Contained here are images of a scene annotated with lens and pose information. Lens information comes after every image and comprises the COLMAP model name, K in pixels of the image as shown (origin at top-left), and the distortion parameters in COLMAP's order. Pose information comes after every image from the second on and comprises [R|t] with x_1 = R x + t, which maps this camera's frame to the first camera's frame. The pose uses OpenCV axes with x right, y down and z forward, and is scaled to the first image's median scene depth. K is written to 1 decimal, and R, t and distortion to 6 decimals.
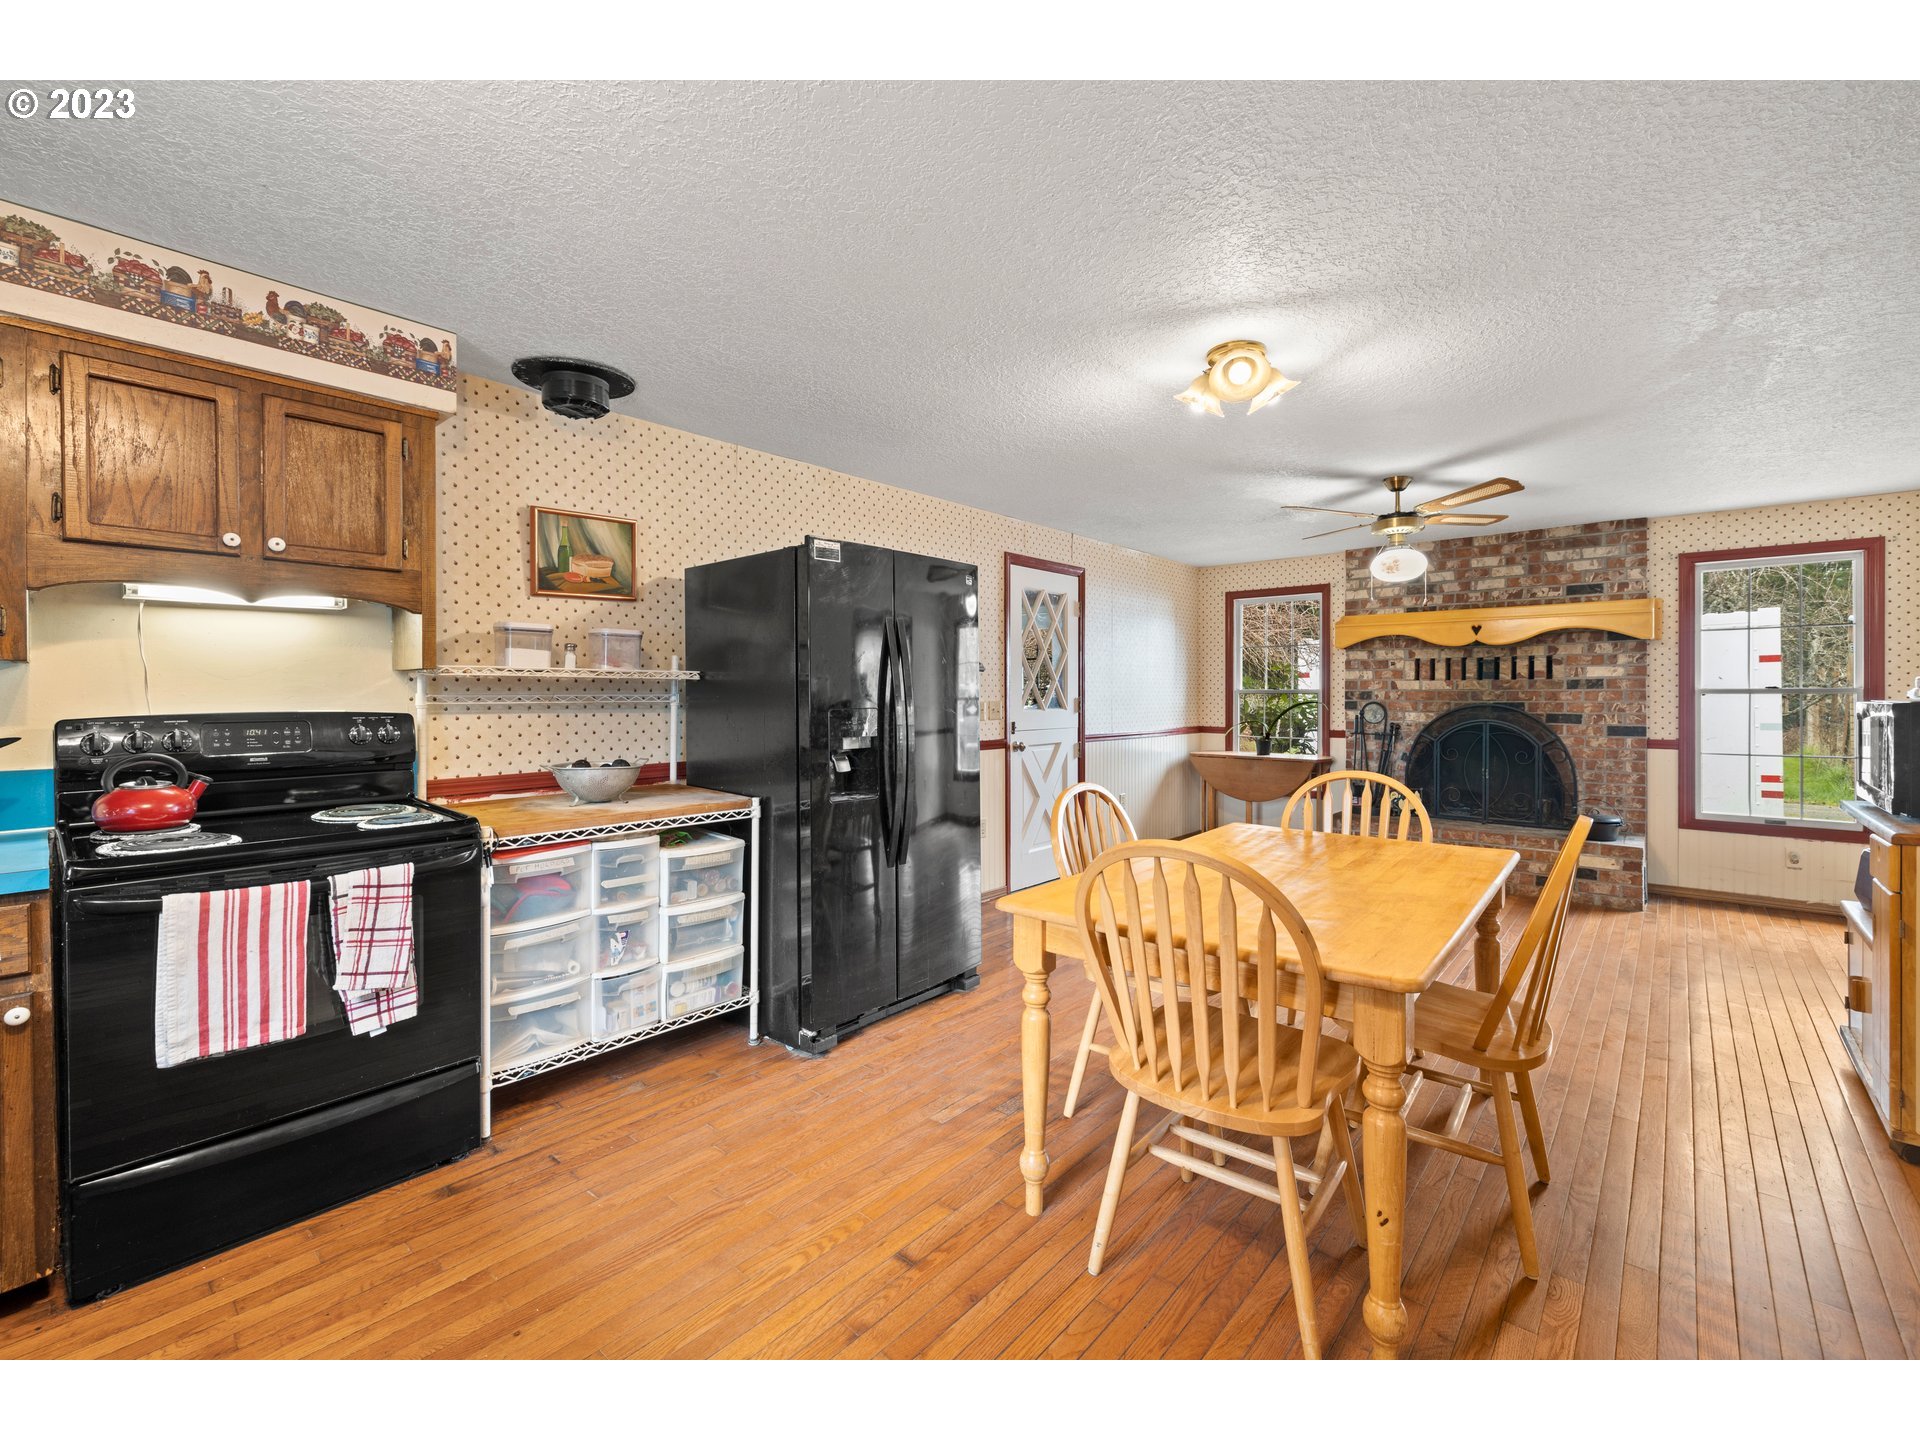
lens RADIAL K [[813.8, 0, 958.5], [0, 813.8, 700.5], [0, 0, 1]] dist [0.000105, 0.000036]
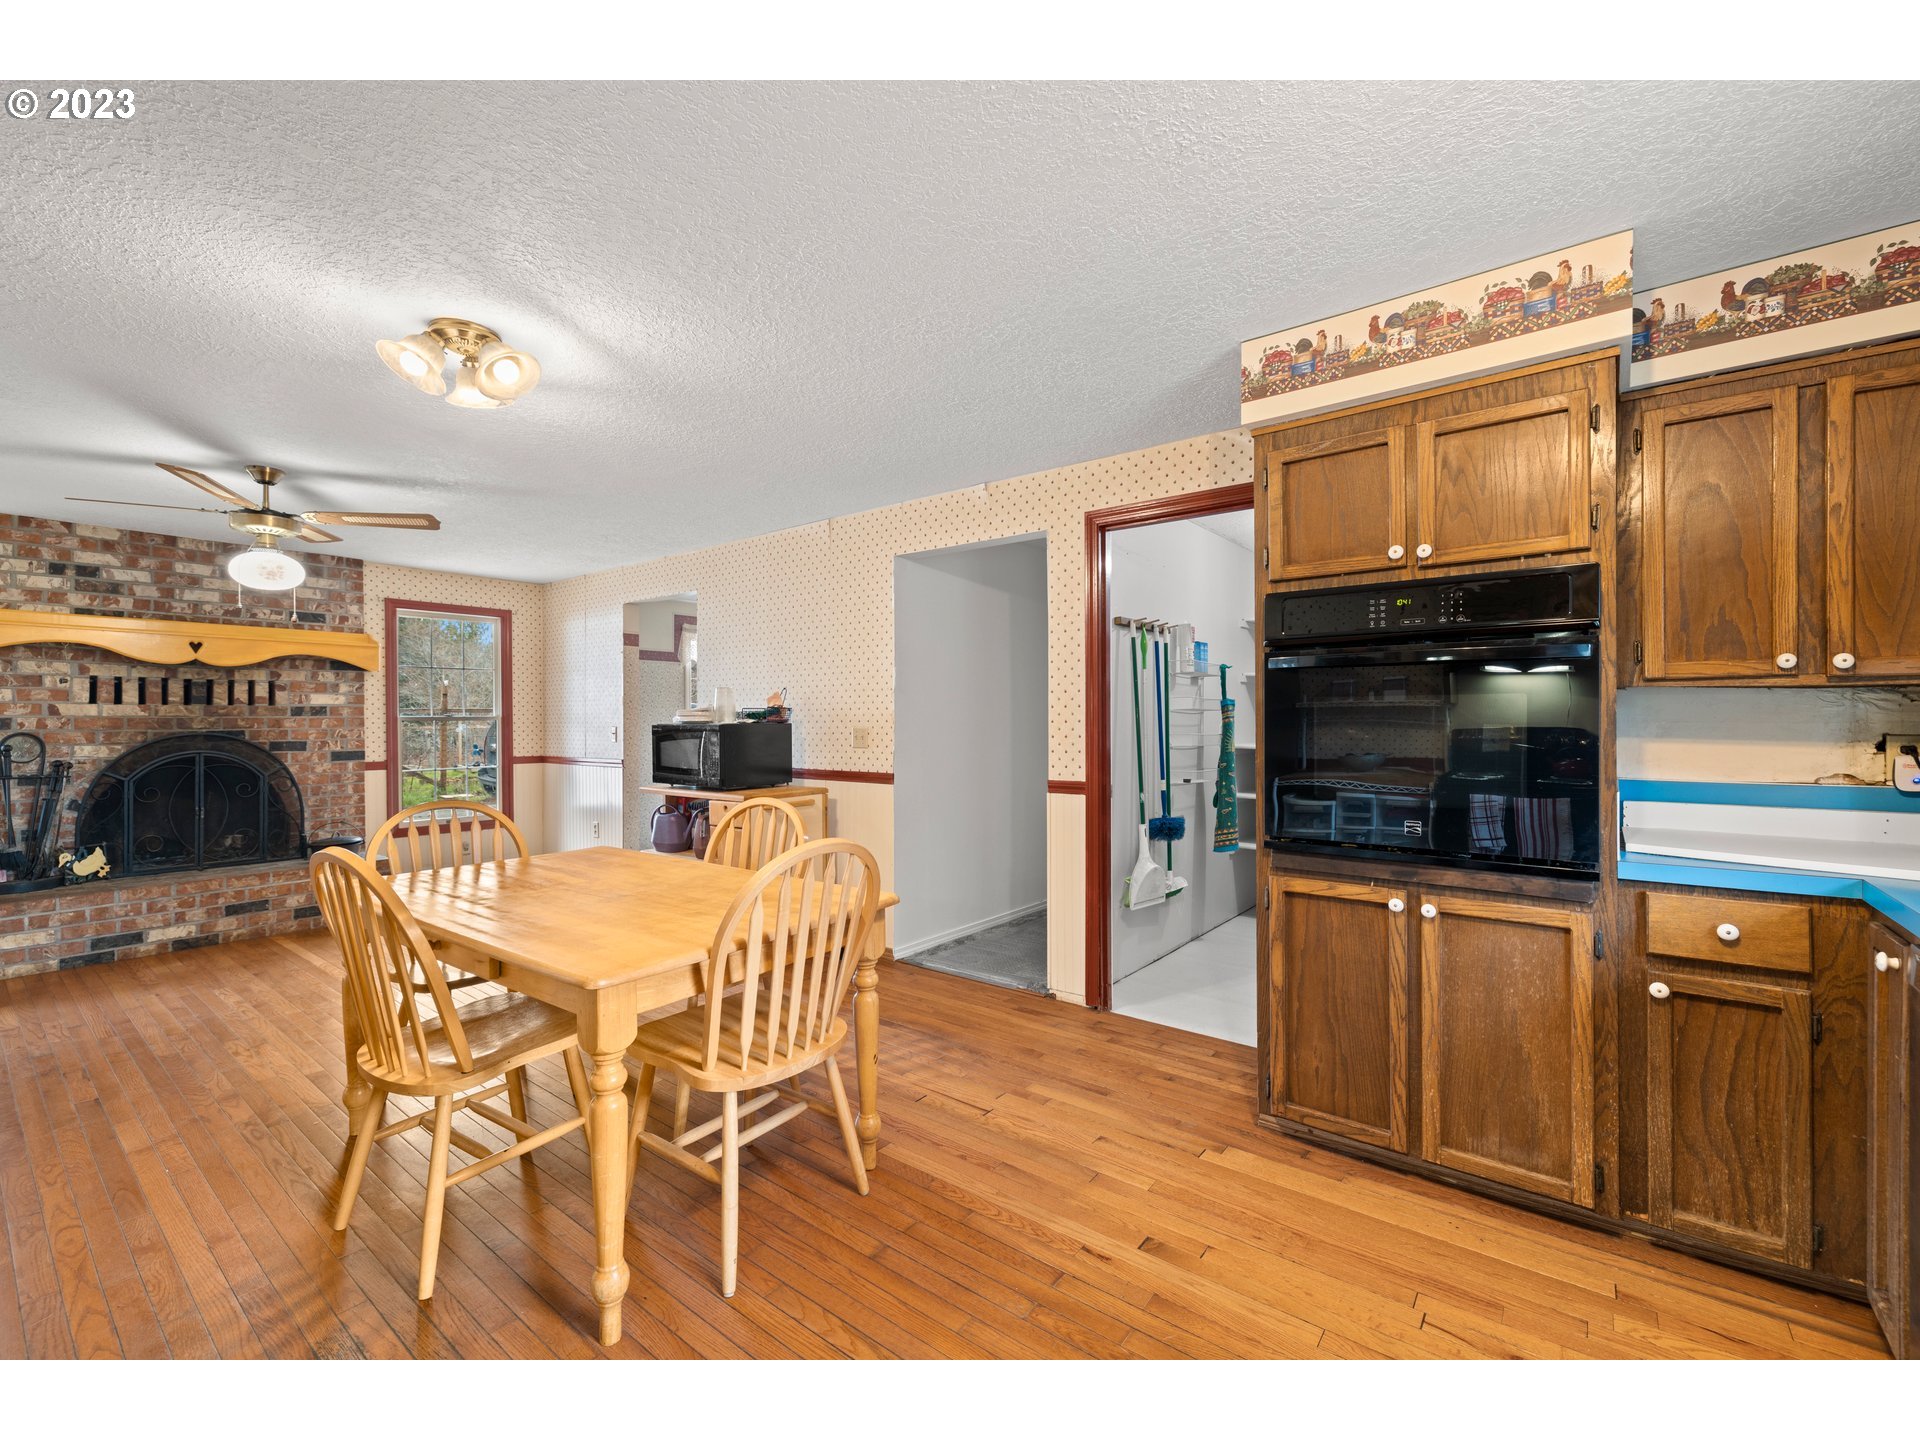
lens RADIAL K [[807.7, 0, 959.5], [0, 807.7, 724.0], [0, 0, 1]] dist [0.000080, -0.000193]
pose [[-0.058052, -0.004878, 0.998302, -0.264412], [0.011360, 0.999920, 0.005546, -0.000732], [-0.998249, 0.011662, -0.057992, 0.241655]]
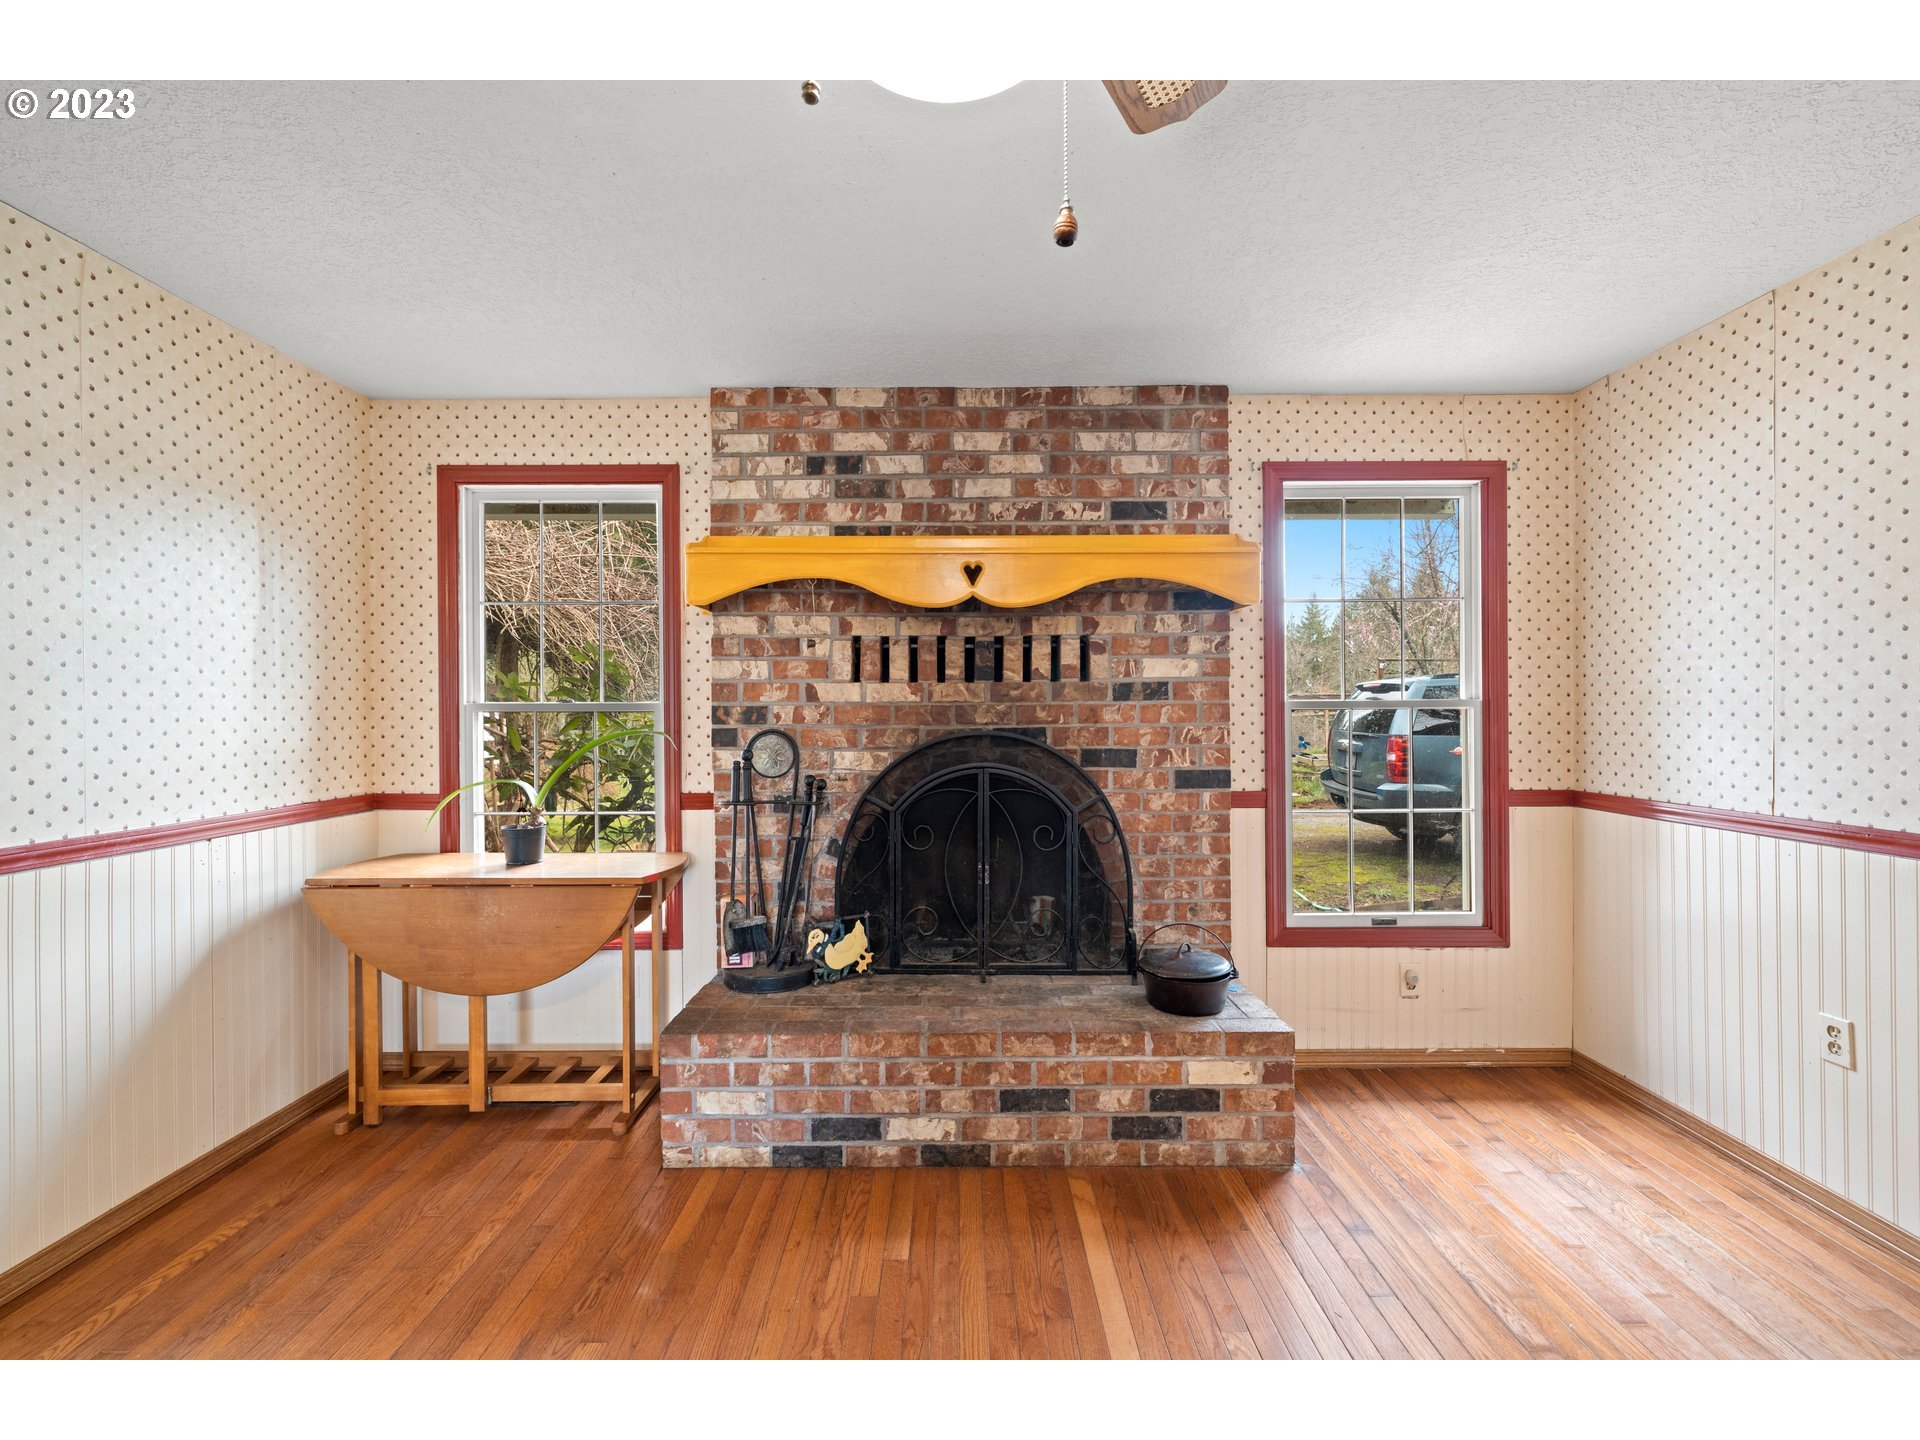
lens RADIAL K [[807.8, 0, 953.5], [0, 807.8, 710.8], [0, 0, 1]] dist [-0.001719, -0.000038]
pose [[0.755436, -0.003185, 0.655215, 0.322581], [0.009705, 0.999933, -0.006329, -0.005309], [-0.655151, 0.011140, 0.755416, 0.655115]]
